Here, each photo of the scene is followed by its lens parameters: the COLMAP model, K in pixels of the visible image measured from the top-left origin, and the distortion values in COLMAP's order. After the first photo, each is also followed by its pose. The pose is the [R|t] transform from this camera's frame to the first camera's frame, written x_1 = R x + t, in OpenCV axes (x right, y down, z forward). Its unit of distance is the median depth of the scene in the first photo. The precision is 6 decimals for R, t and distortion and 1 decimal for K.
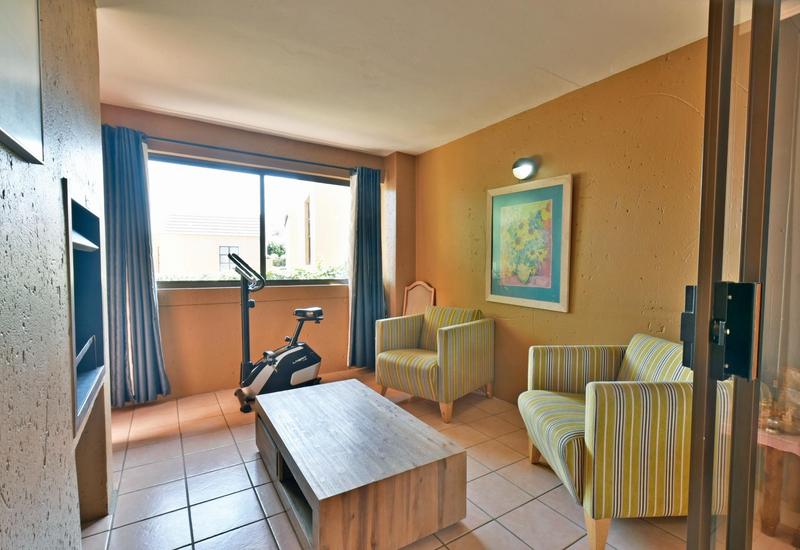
lens RADIAL K [[367.6, 0, 418.1], [0, 367.6, 283.2], [0, 0, 1]] dist [0.001893, 0.000234]
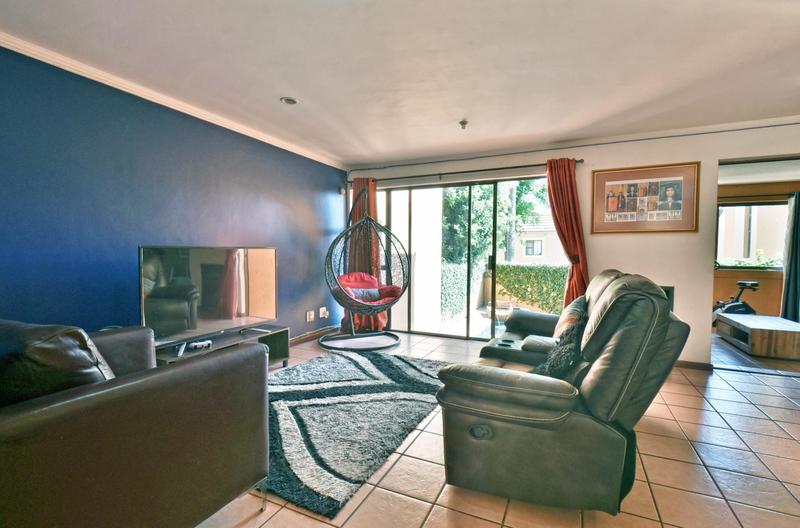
lens RADIAL K [[363.5, 0, 400.9], [0, 363.5, 267.2], [0, 0, 1]] dist [0.015283, -0.008856]
pose [[0.502962, 0.027435, -0.863873, 0.416168], [-0.045379, 0.998956, 0.005304, 0.070312], [0.863116, 0.036534, 0.503682, -1.451849]]
